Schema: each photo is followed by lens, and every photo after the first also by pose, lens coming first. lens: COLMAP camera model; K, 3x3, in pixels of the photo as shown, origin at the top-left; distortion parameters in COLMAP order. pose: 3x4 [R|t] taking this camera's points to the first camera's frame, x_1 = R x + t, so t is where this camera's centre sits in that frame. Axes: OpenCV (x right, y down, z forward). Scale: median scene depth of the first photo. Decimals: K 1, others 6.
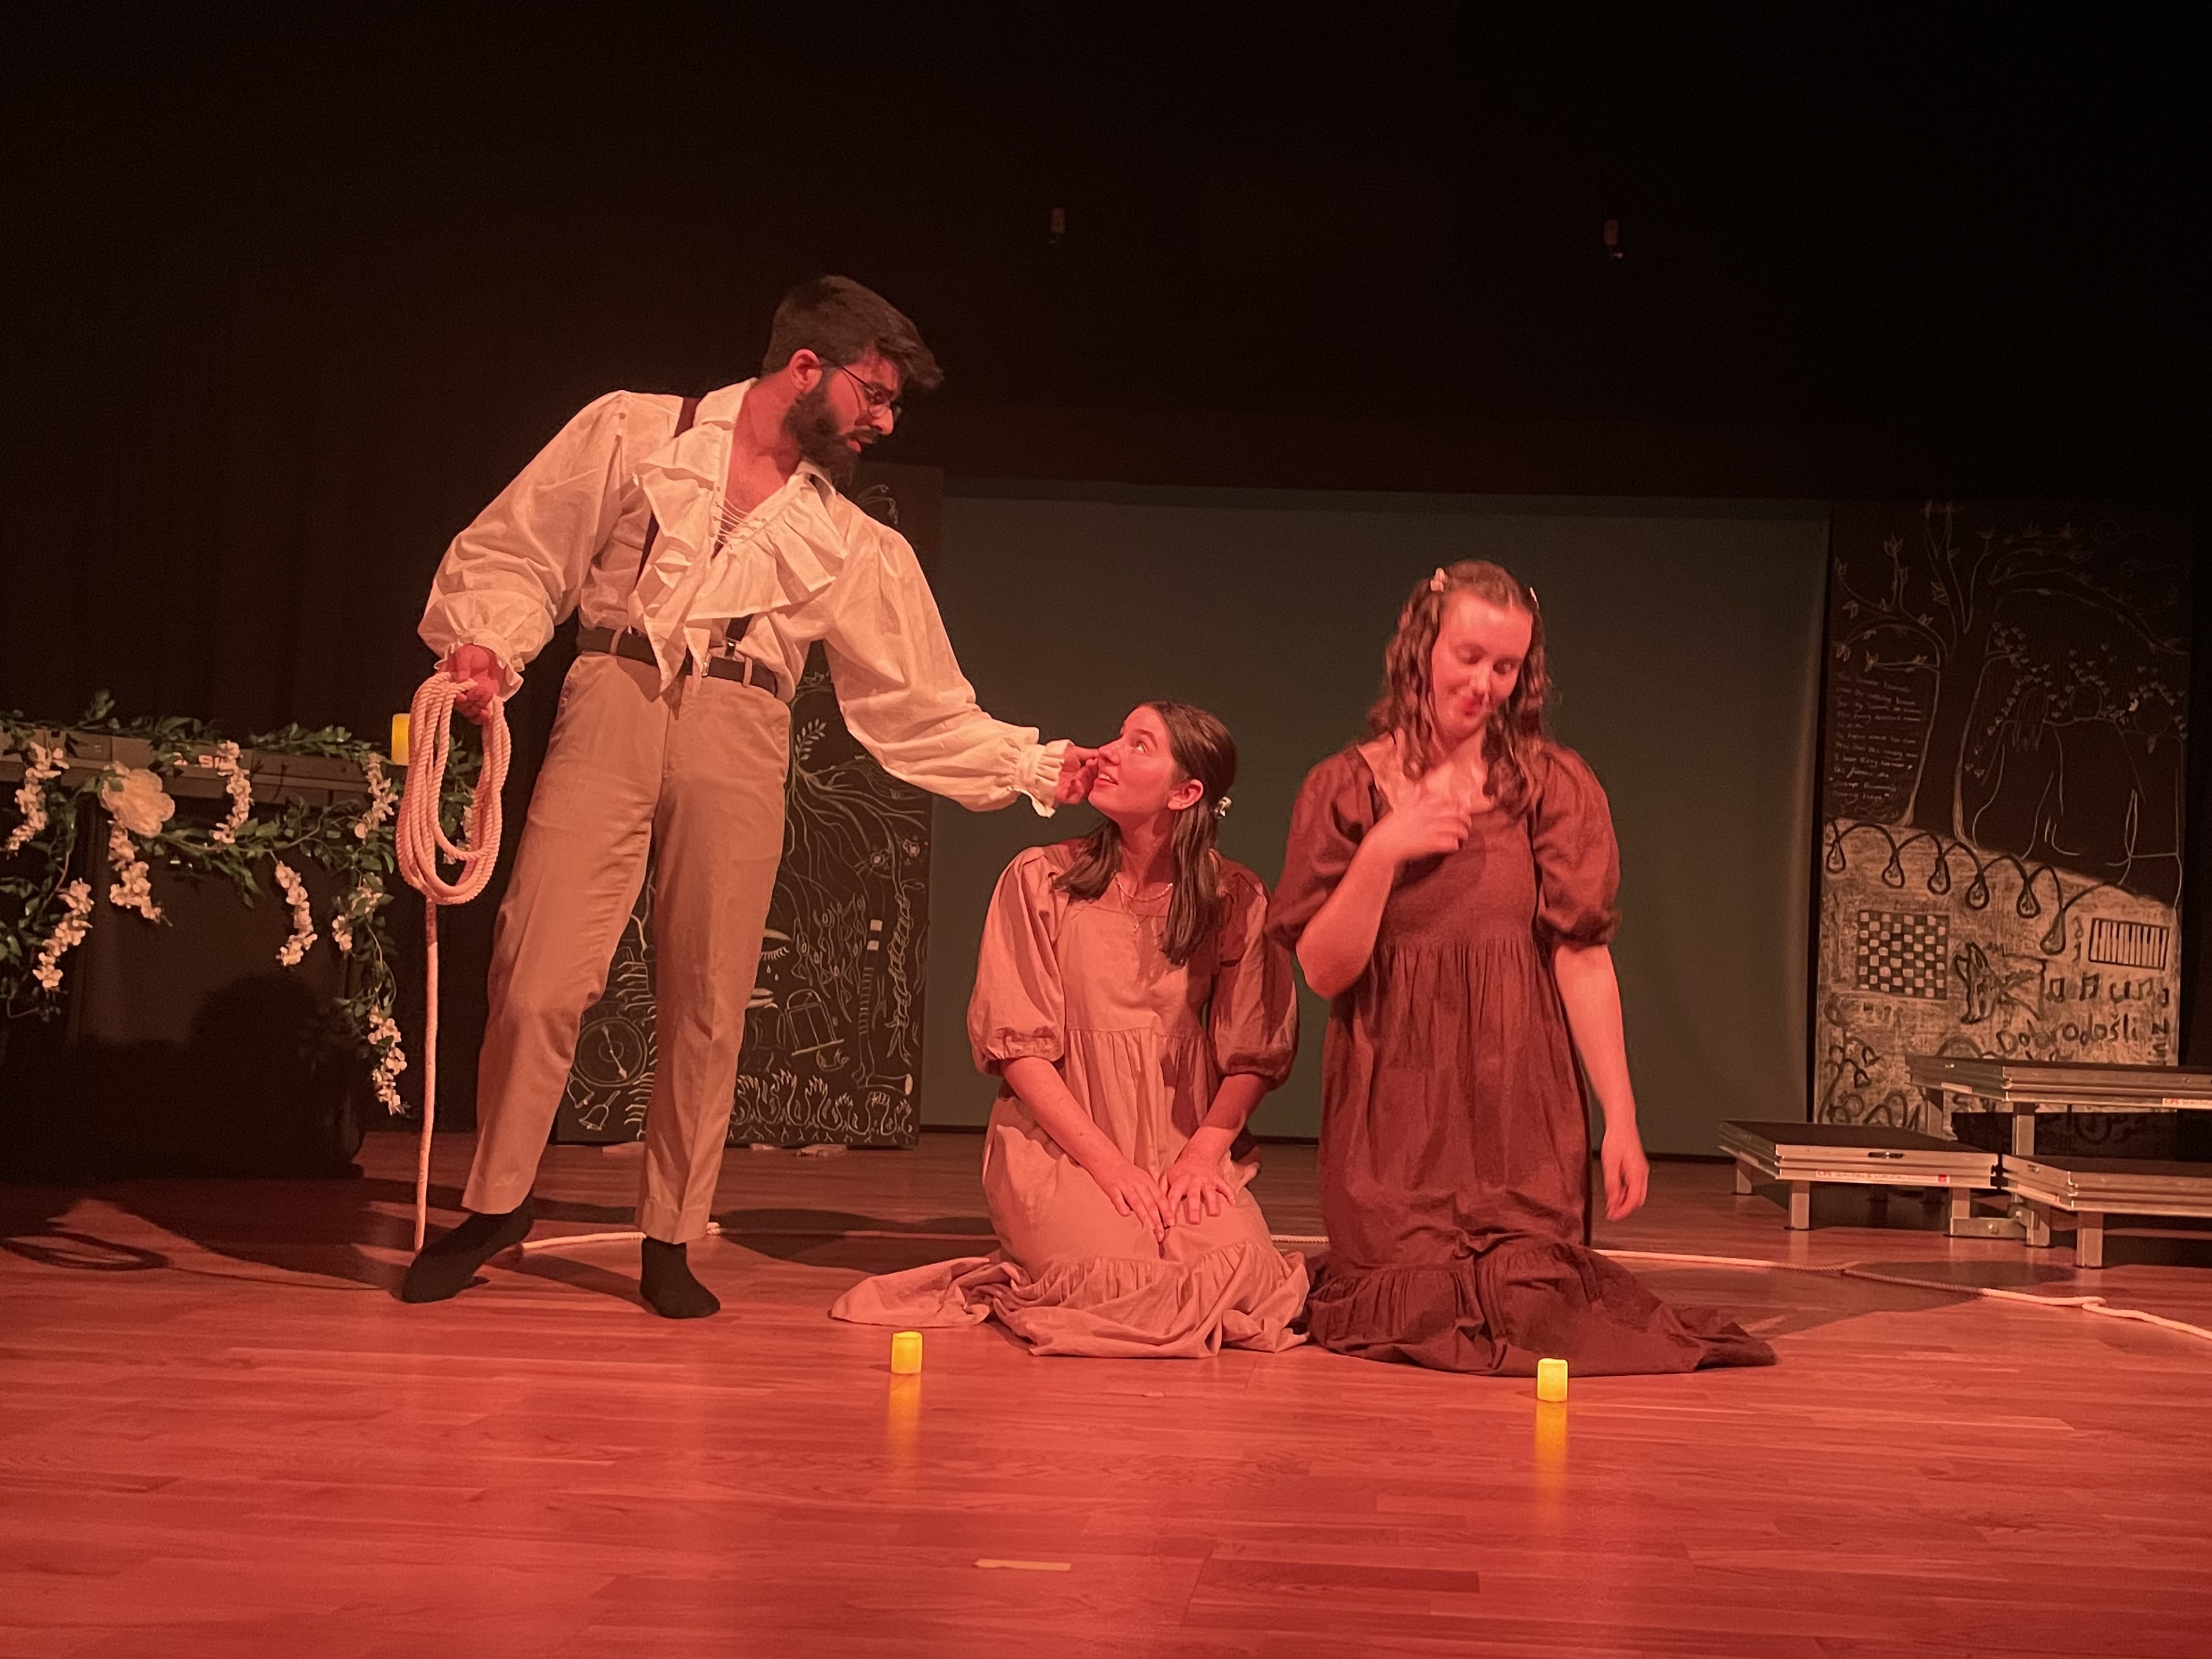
lens RADIAL K [[2139.9, 0, 1317.4], [0, 2139.9, 944.9], [0, 0, 1]] dist [0.088263, -0.126321]
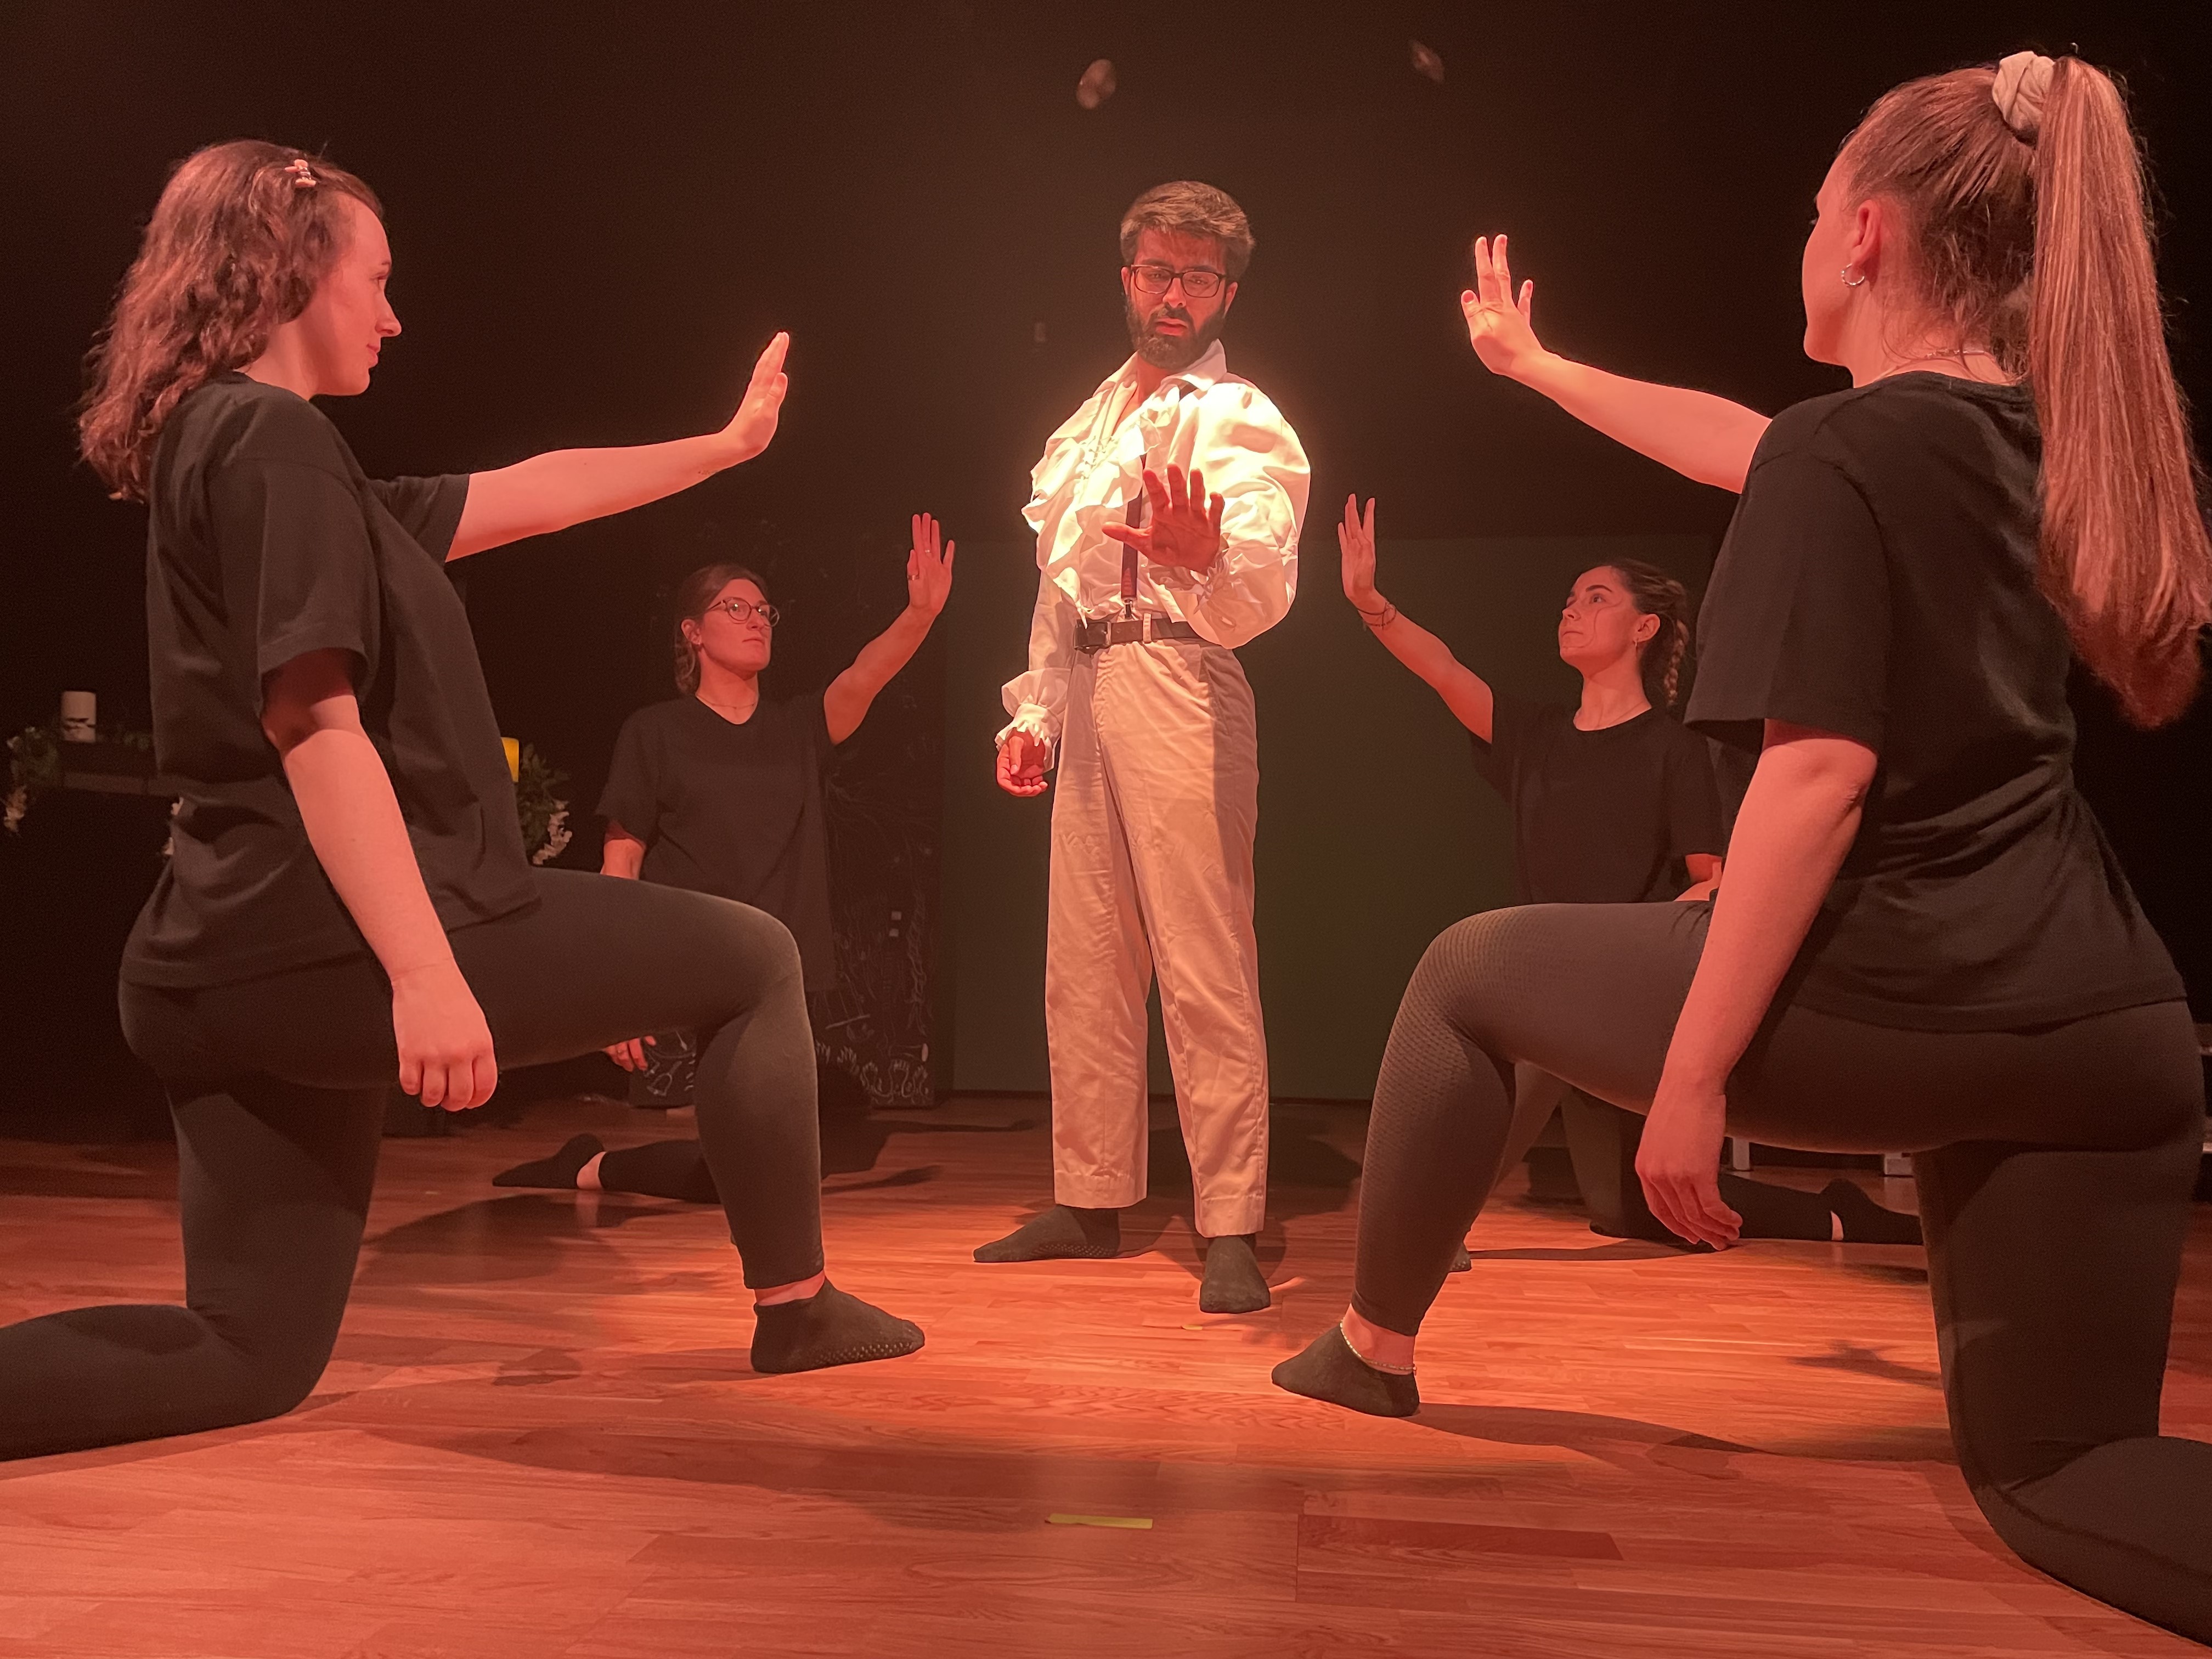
lens RADIAL K [[1700.0, 0, 1122.1], [0, 1700.0, 840.3], [0, 0, 1]] dist [0.103913, -0.150405]
pose [[0.997763, -0.022360, -0.063005, -0.023899], [0.017958, 0.997414, -0.069586, 0.016953], [0.064398, 0.068298, 0.995584, 0.083262]]
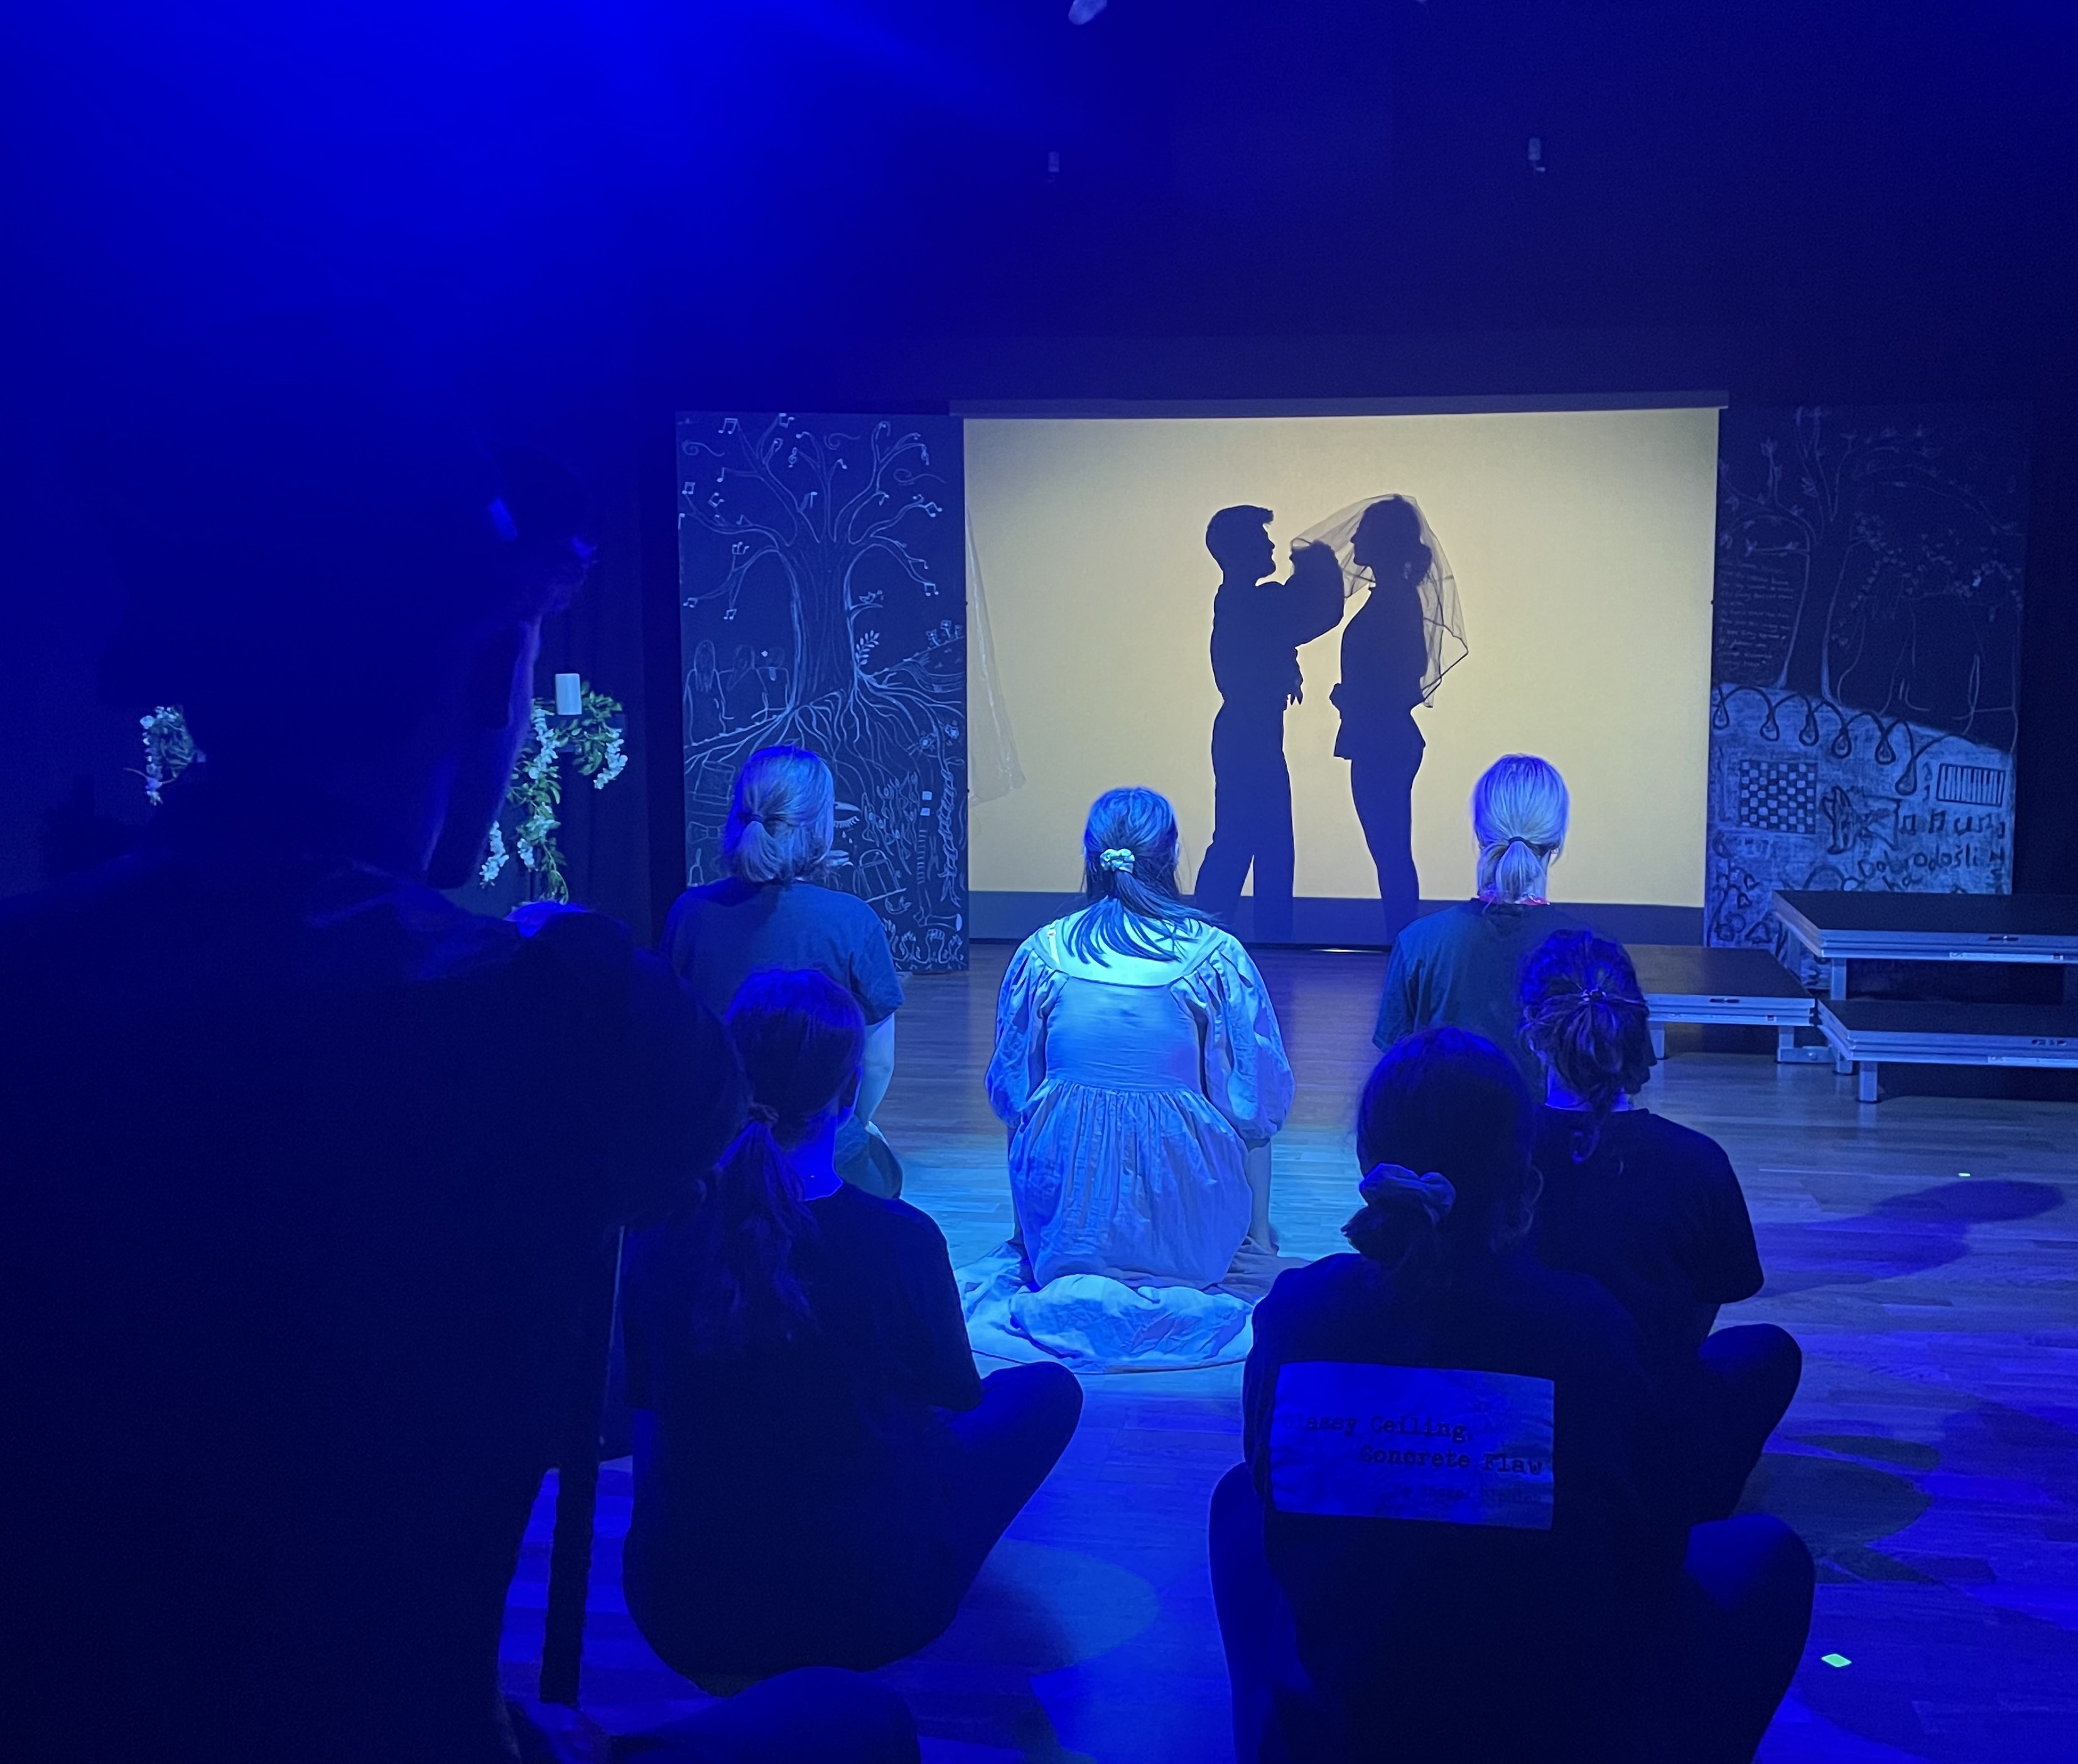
lens RADIAL K [[2122.8, 0, 1186.7], [0, 2122.8, 824.5], [0, 0, 1]] dist [0.099741, -0.184929]
pose [[0.995548, -0.026063, -0.090583, 0.054152], [0.035740, 0.993627, 0.106906, -0.119949], [0.087219, -0.109667, 0.990134, -0.201296]]
